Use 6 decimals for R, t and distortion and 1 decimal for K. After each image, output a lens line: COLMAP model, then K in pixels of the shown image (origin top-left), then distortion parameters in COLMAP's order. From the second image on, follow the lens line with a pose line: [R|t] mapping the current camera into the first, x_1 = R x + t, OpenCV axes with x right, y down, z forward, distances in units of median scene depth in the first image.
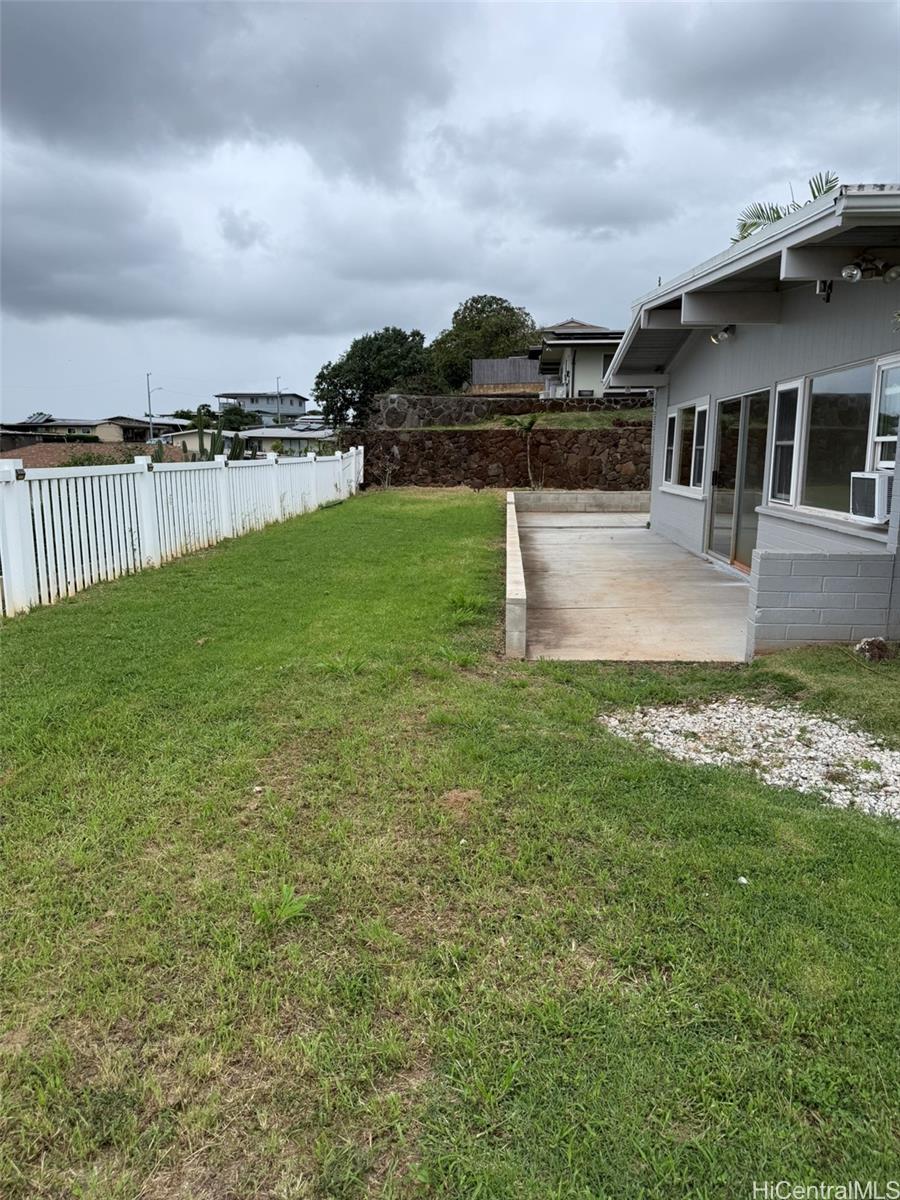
lens RADIAL K [[851.6, 0, 450.0], [0, 851.6, 600.0], [0, 0, 1]] dist [0.010224, 0.002422]
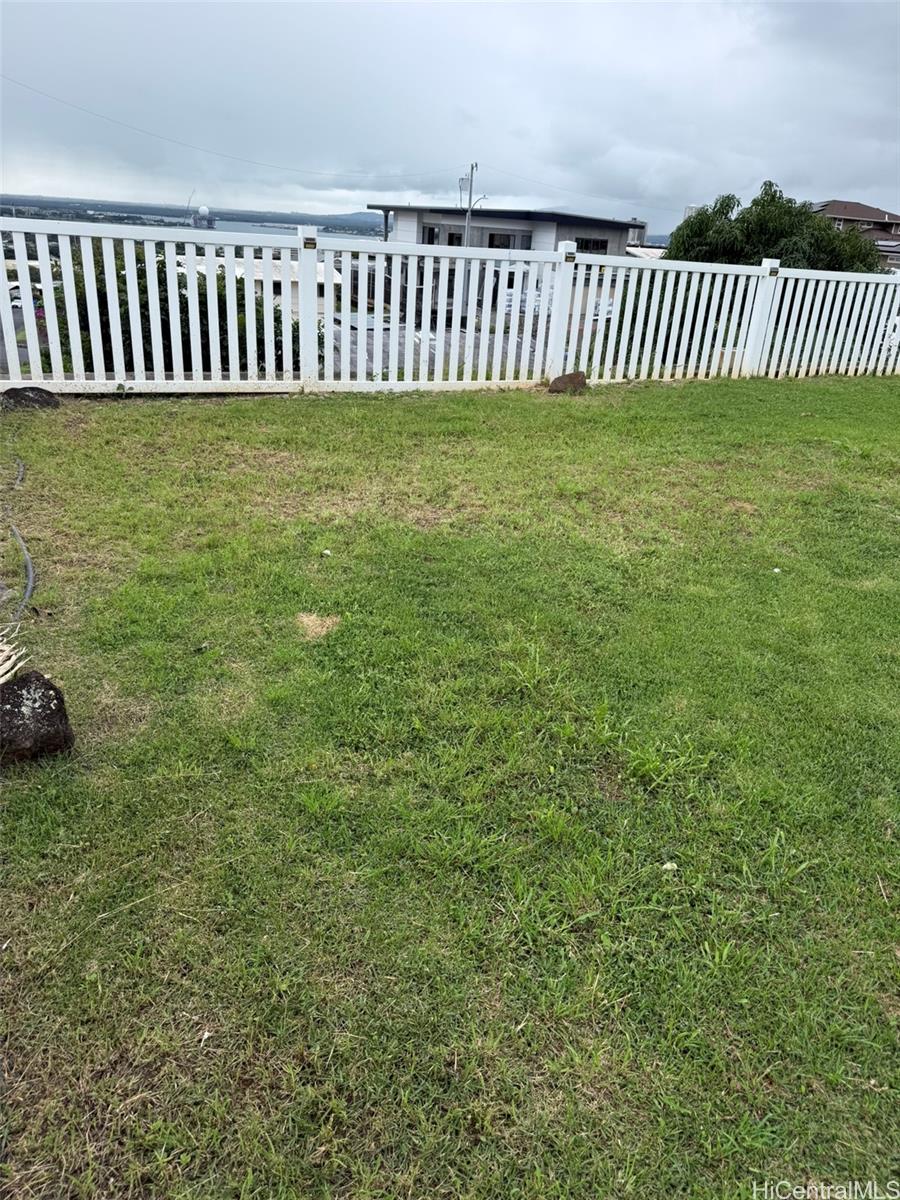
lens RADIAL K [[851.6, 0, 450.0], [0, 851.6, 600.0], [0, 0, 1]] dist [0.010224, 0.002422]
pose [[0.470810, 0.374467, -0.798819, 1.028429], [-0.201389, 0.927161, 0.315935, 0.014944], [0.858941, 0.012128, 0.511930, -0.208206]]
